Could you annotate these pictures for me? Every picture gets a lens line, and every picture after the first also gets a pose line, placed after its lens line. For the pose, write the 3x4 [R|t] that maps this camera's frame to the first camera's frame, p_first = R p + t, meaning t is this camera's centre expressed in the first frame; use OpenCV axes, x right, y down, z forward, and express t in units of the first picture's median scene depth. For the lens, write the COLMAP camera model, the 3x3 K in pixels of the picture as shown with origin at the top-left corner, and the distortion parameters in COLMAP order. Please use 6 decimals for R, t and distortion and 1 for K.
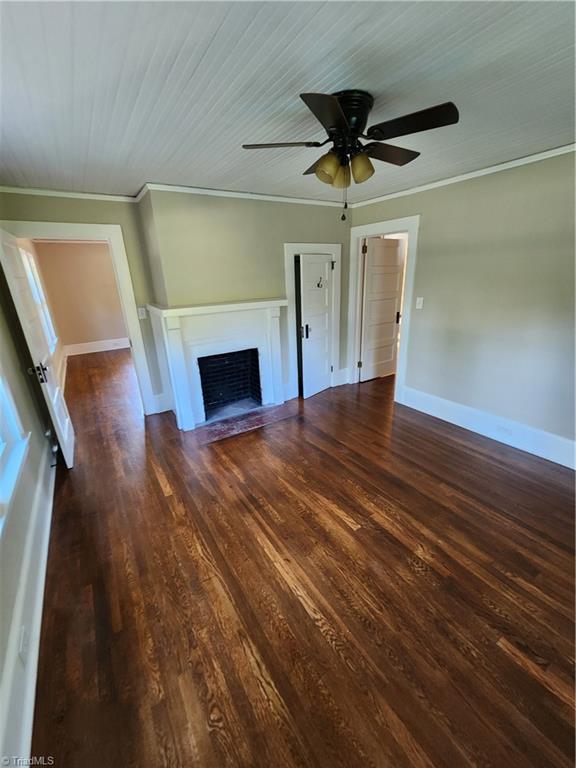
lens RADIAL K [[310.6, 0, 291.4], [0, 310.6, 378.7], [0, 0, 1]] dist [0.001623, -0.000012]
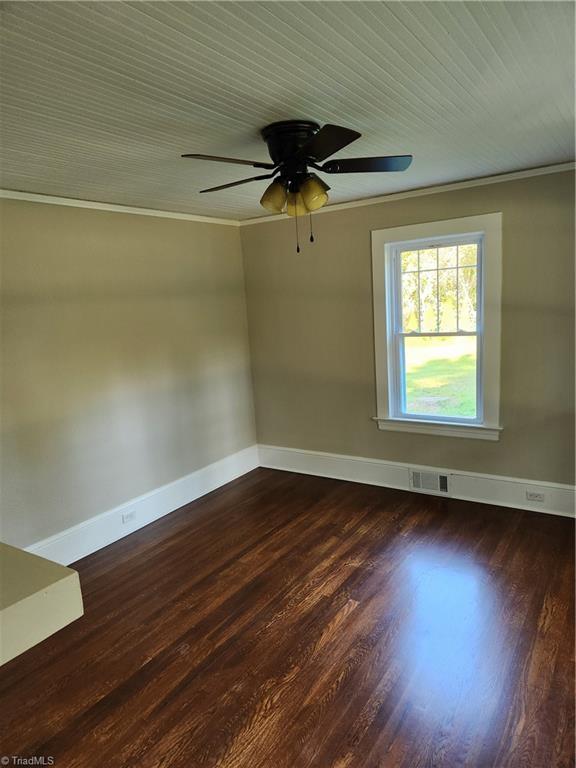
lens RADIAL K [[518.9, 0, 286.2], [0, 518.9, 391.2], [0, 0, 1]] dist [0.034014, -0.006592]
pose [[-0.383988, -0.106661, 0.917157, -0.861040], [0.377439, 0.888393, 0.261339, -0.414831], [-0.842670, 0.446522, -0.300874, 1.213823]]
